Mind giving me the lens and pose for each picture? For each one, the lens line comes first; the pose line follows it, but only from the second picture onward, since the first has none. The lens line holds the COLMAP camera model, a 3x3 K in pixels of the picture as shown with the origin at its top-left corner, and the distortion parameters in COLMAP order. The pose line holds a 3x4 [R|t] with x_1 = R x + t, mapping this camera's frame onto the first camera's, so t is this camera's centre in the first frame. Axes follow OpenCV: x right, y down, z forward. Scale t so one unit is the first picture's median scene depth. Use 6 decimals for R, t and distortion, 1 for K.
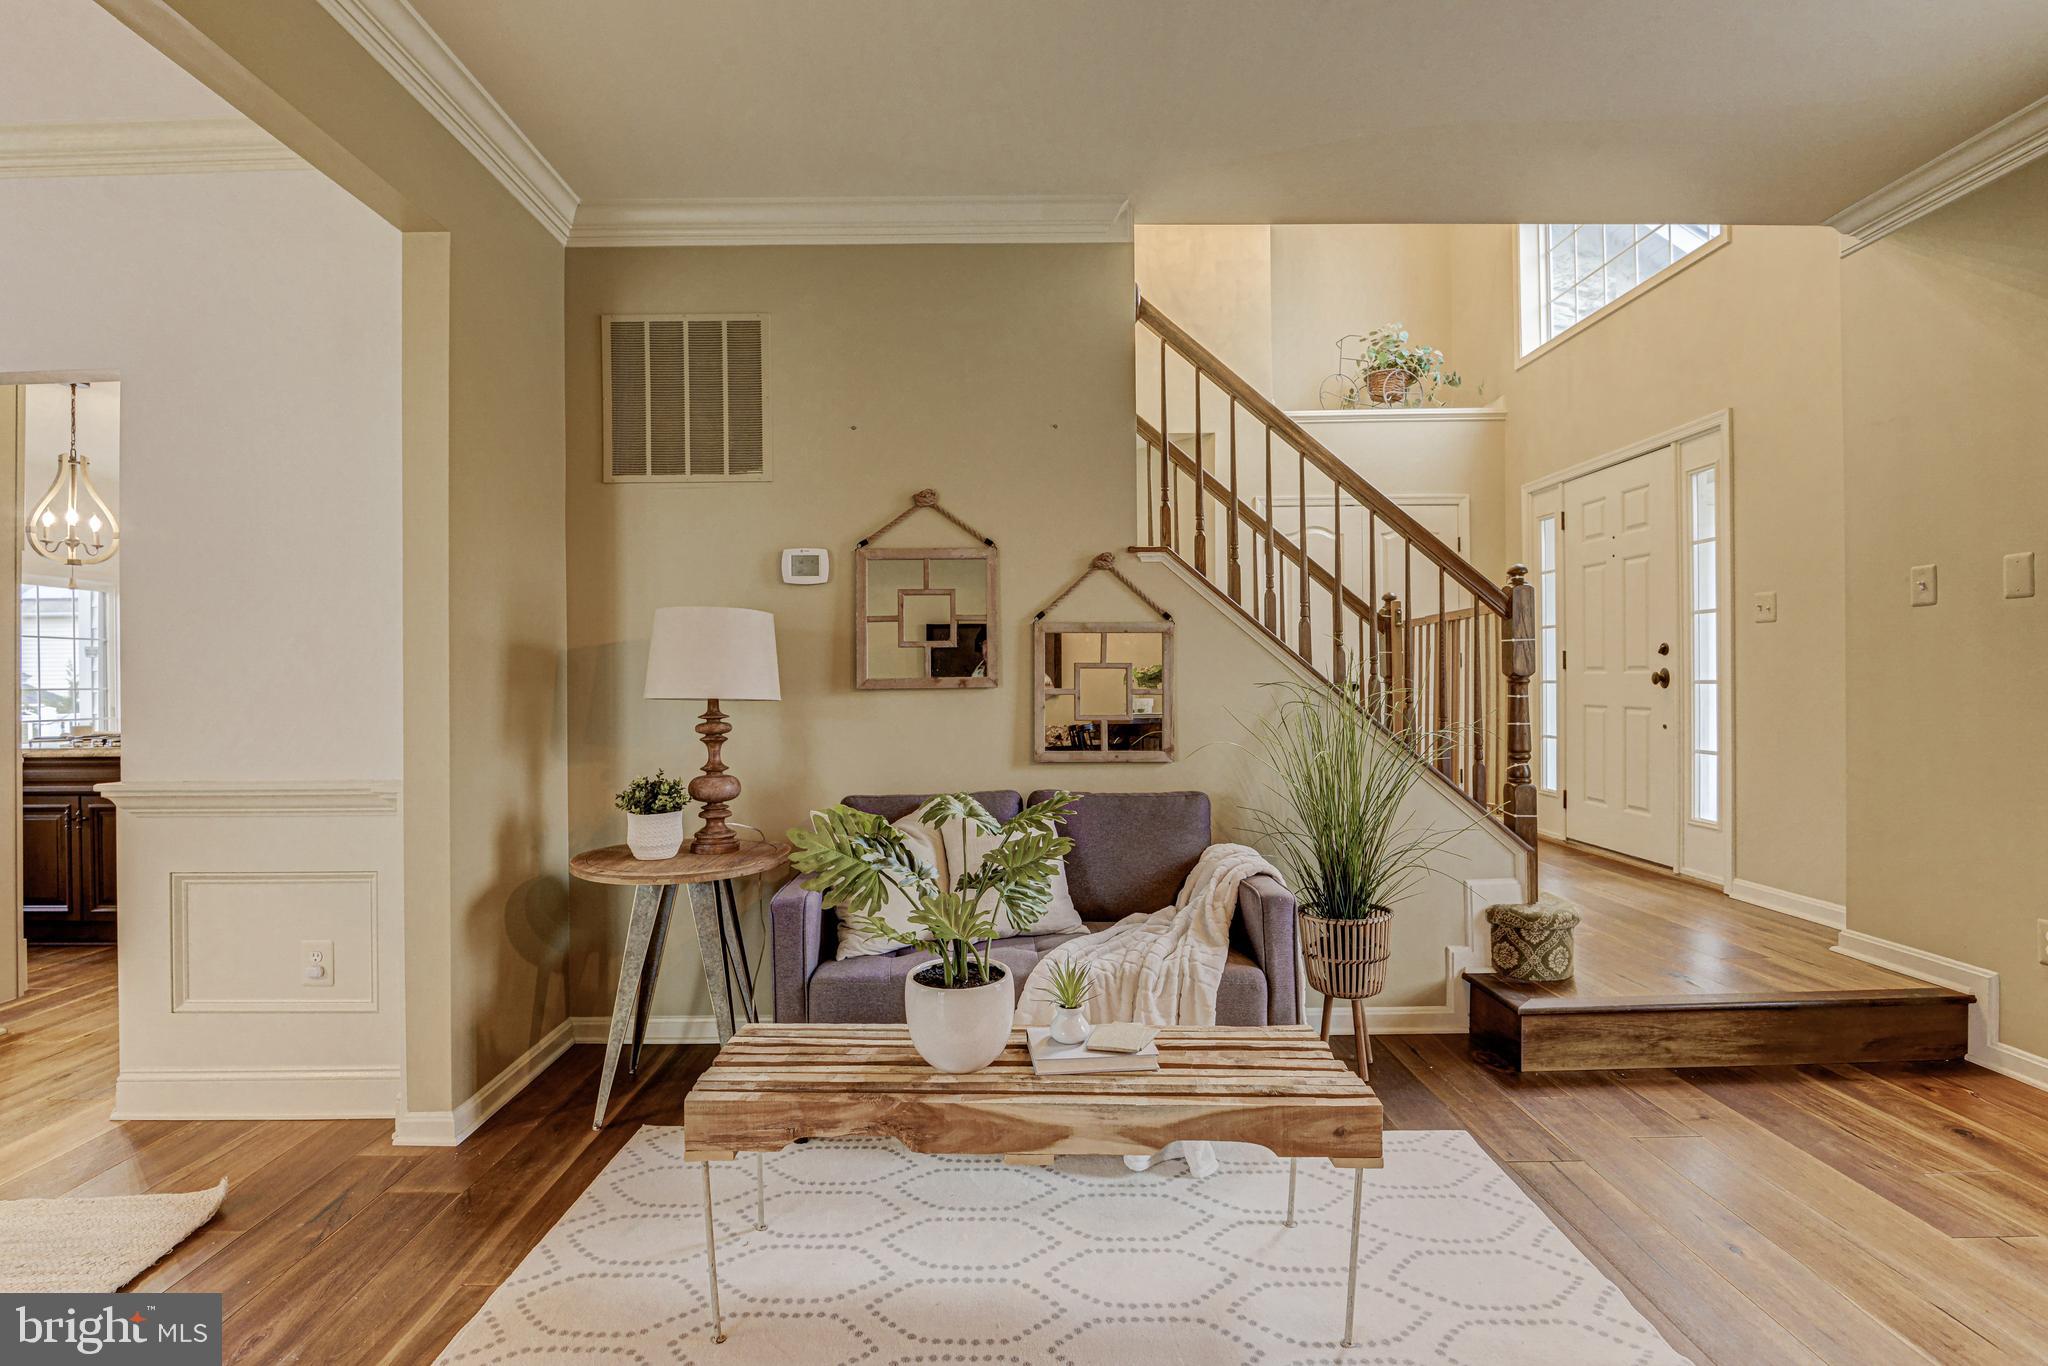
lens RADIAL K [[999.2, 0, 997.0], [0, 999.2, 682.2], [0, 0, 1]] dist [-0.002092, -0.010559]
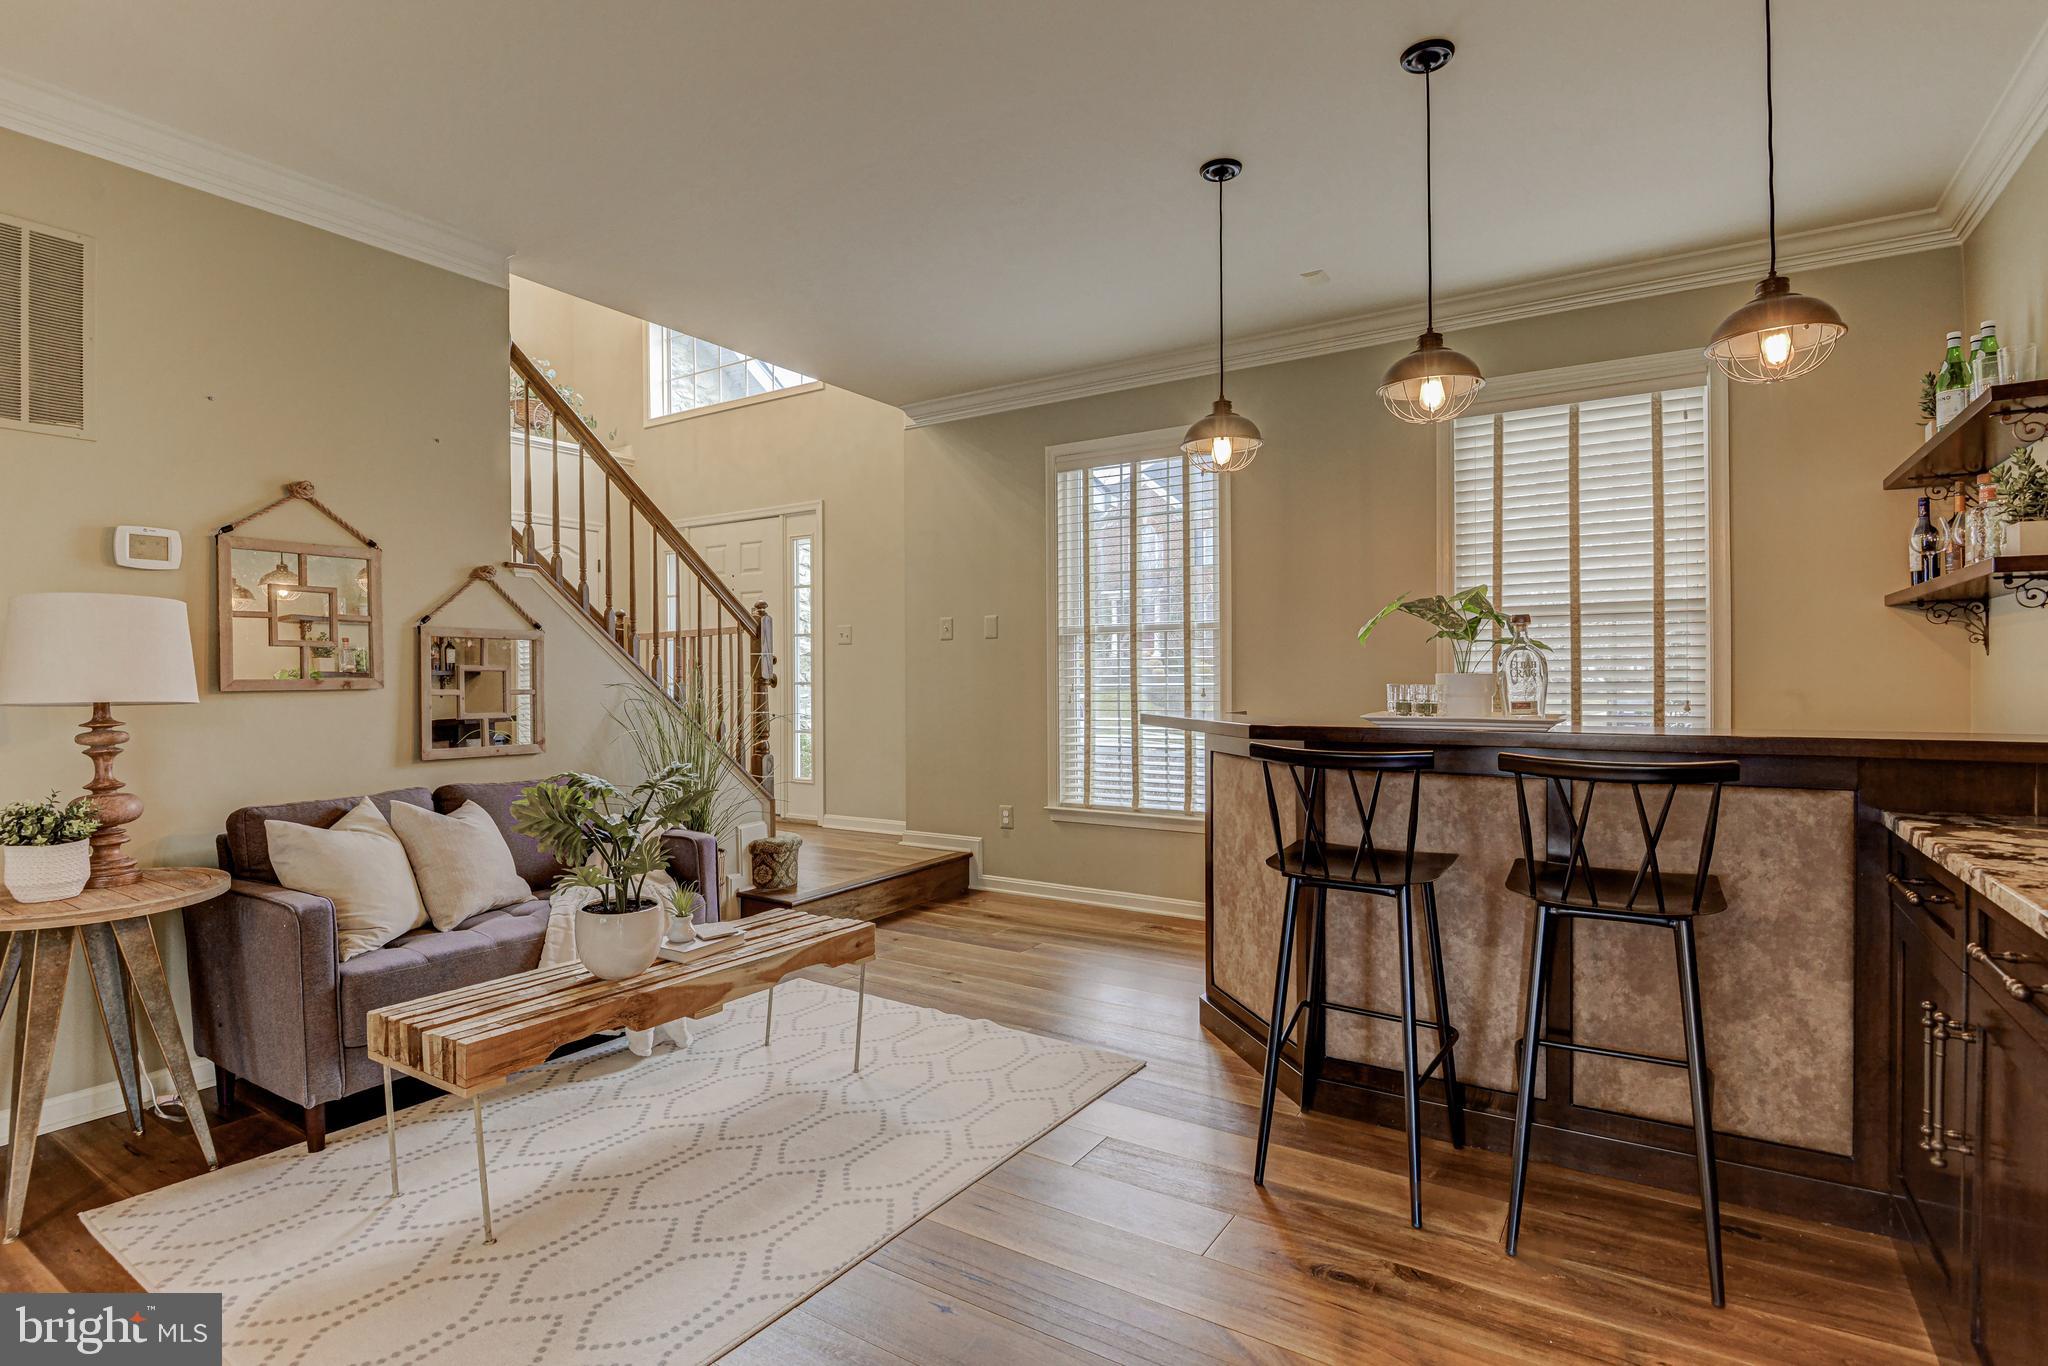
lens RADIAL K [[1027.2, 0, 1007.0], [0, 1027.2, 680.4], [0, 0, 1]] dist [-0.000654, -0.009985]
pose [[0.543282, 0.002238, 0.839547, -0.528316], [0.001504, 0.999992, -0.003639, 0.001681], [-0.839549, 0.003240, 0.543275, -0.092954]]
